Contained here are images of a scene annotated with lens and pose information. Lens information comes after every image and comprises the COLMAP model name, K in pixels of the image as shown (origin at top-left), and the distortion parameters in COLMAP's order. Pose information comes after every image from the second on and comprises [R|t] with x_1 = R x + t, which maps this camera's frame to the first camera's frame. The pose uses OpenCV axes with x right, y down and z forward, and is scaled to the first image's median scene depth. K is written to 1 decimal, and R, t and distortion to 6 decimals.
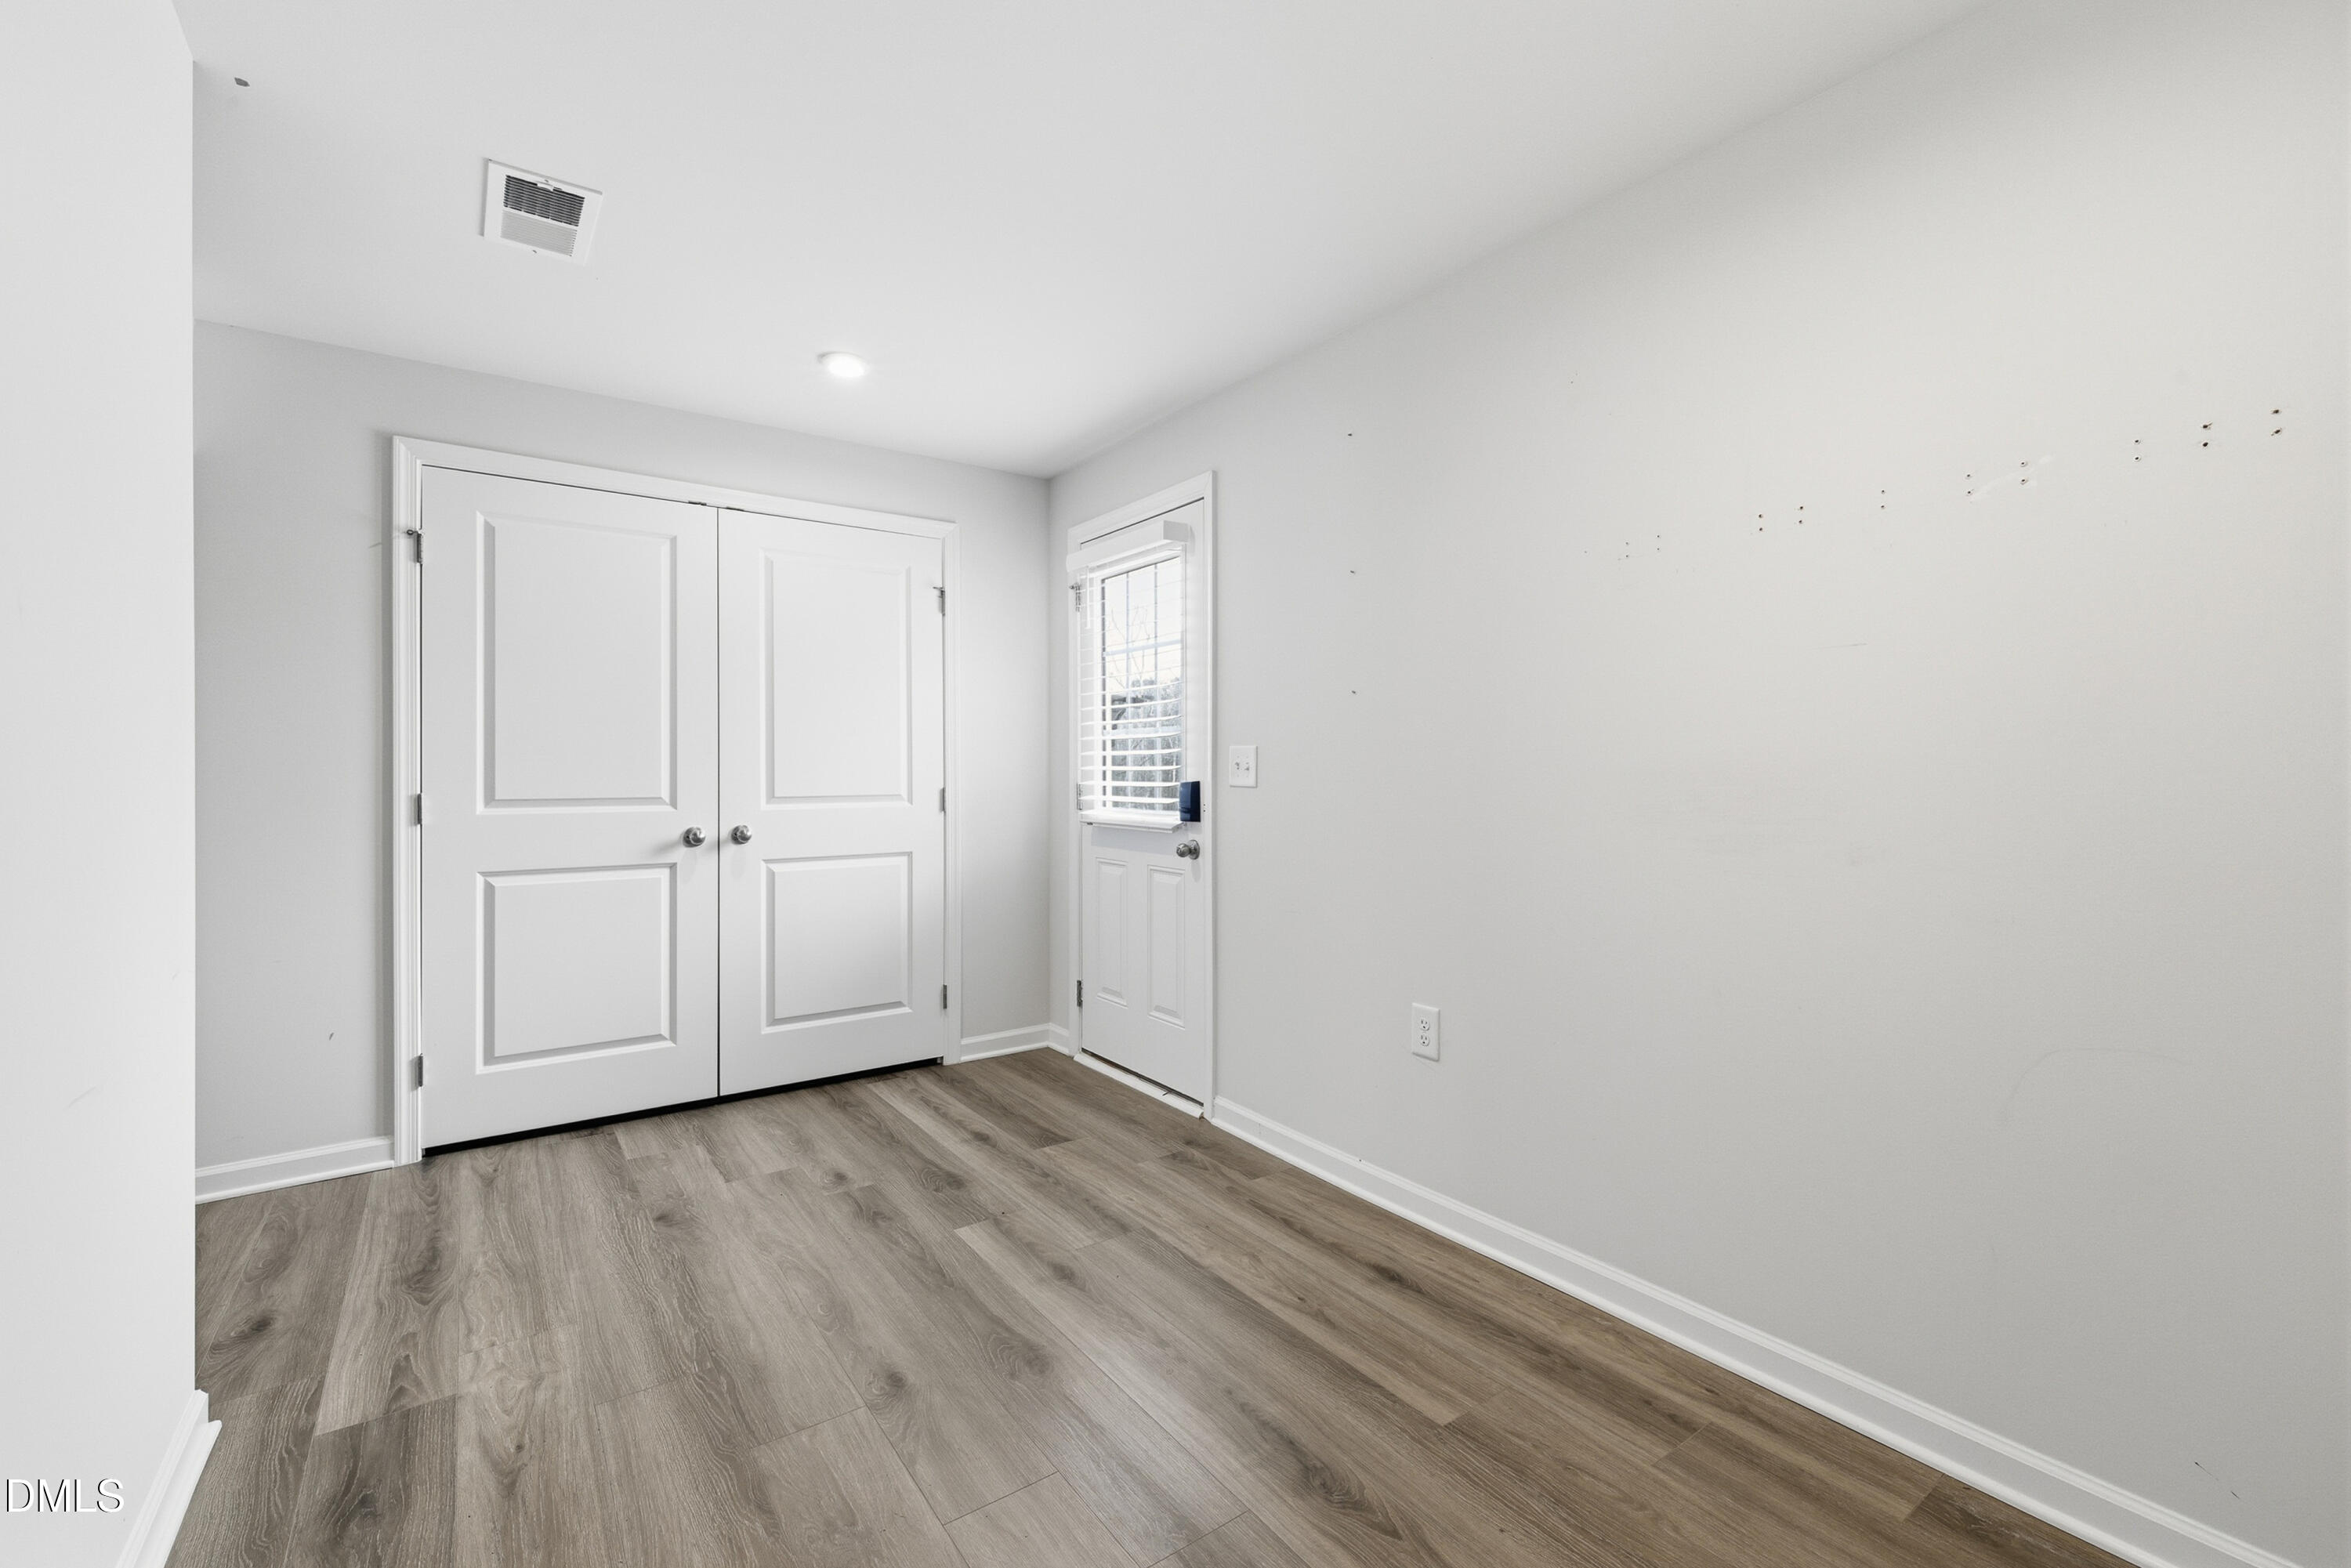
lens RADIAL K [[1001.3, 0, 1173.0], [0, 1001.3, 764.5], [0, 0, 1]] dist [-0.000451, -0.000530]
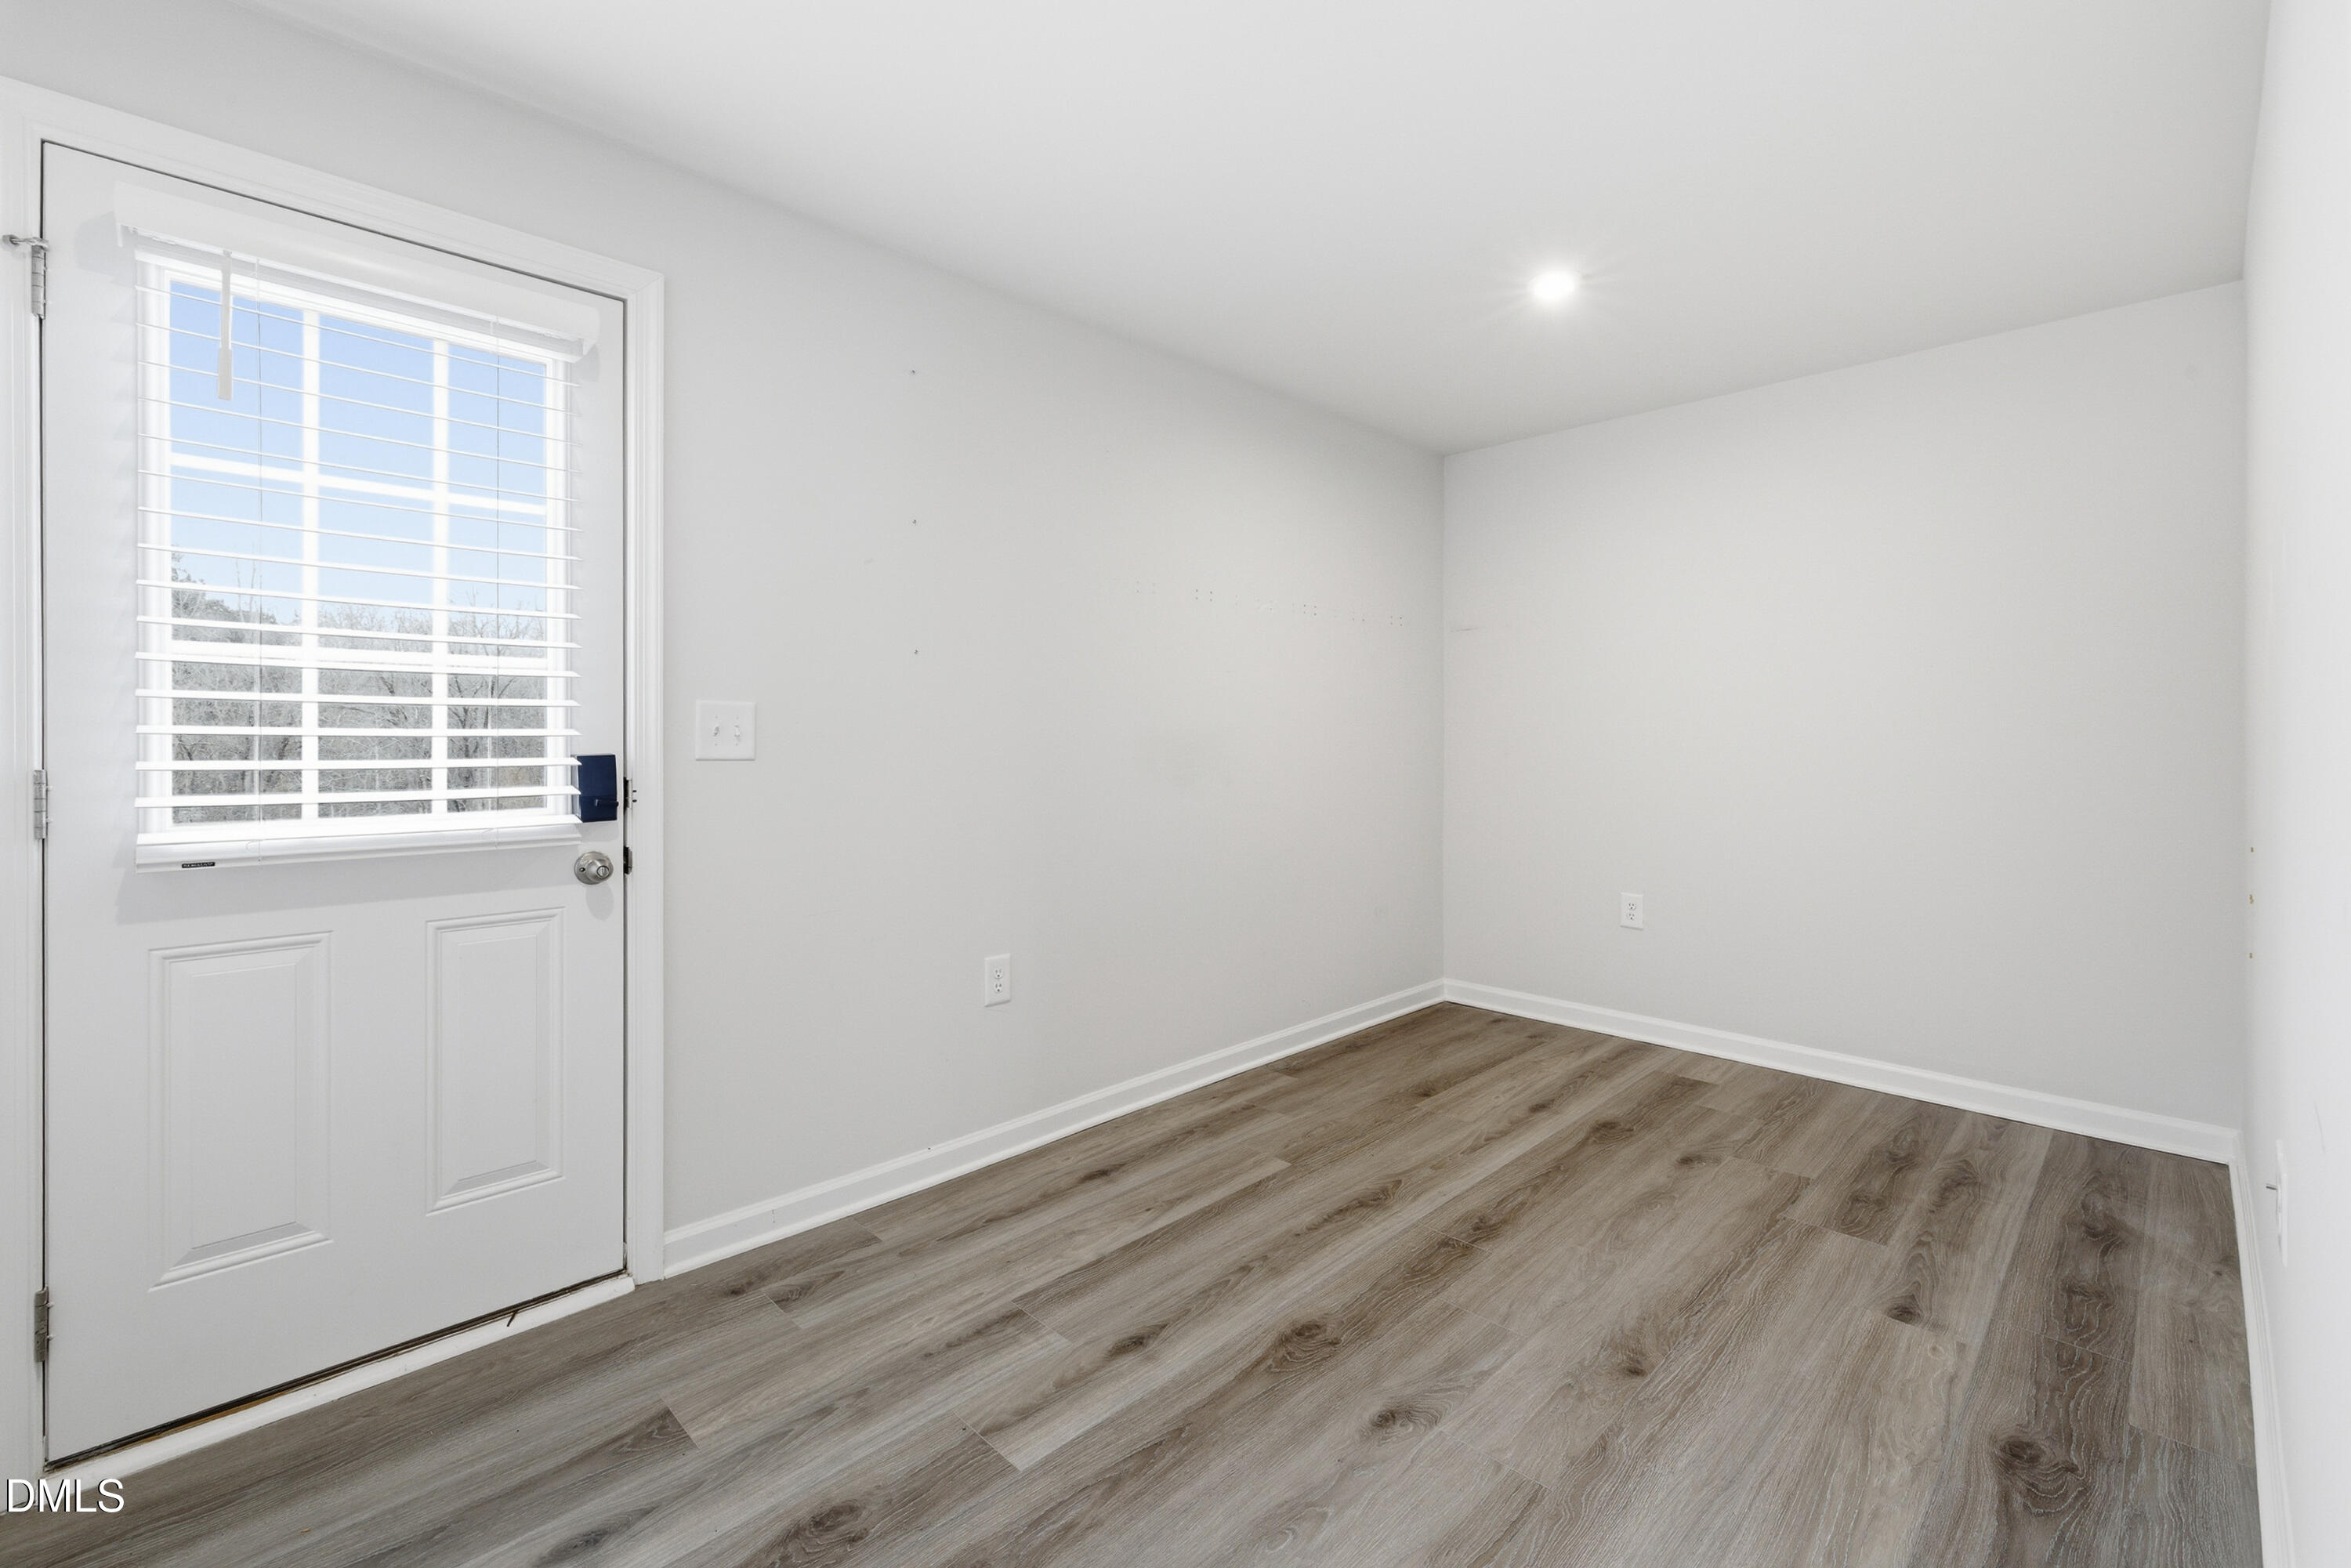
lens RADIAL K [[1001.3, 0, 1173.0], [0, 1001.3, 764.5], [0, 0, 1]] dist [-0.000451, -0.000530]
pose [[-0.168172, -0.027071, 0.985386, -0.830806], [-0.003447, 0.999633, 0.026874, 0.007400], [-0.985752, 0.001122, -0.168203, 1.002161]]
